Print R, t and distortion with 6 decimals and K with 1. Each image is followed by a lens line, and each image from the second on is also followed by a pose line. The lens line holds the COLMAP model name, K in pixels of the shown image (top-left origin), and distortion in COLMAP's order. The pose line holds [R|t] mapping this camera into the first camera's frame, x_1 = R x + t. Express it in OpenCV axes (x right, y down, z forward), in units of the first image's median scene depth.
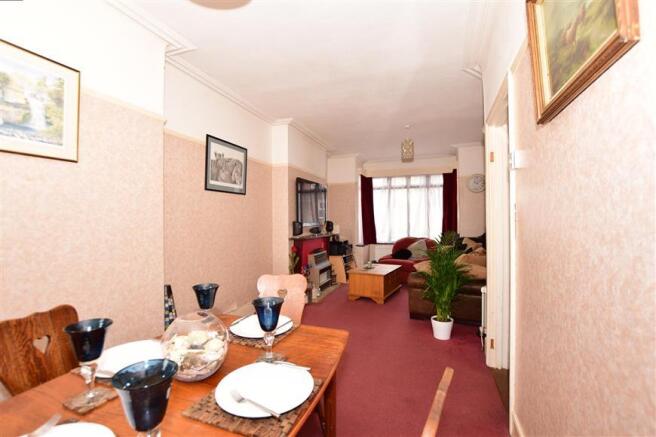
lens RADIAL K [[300.3, 0, 329.3], [0, 300.3, 220.6], [0, 0, 1]] dist [-0.003542, -0.000303]
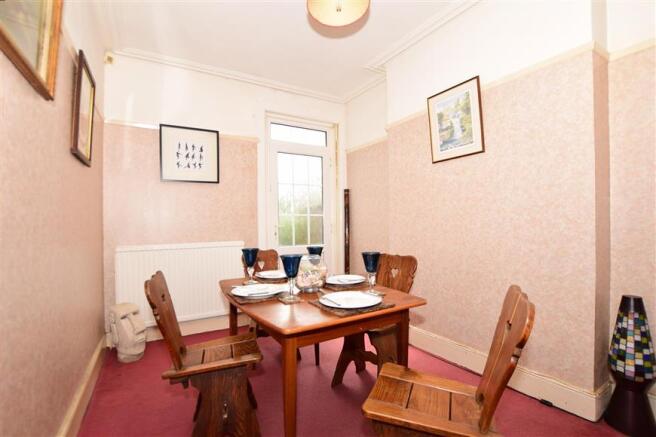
lens RADIAL K [[300.3, 0, 328.7], [0, 300.3, 216.6], [0, 0, 1]] dist [-0.003542, -0.000303]
pose [[-0.617969, 0.004359, -0.786190, 0.129899], [0.017204, 0.999820, -0.007979, 0.016716], [0.786014, -0.018457, -0.617933, 0.343079]]
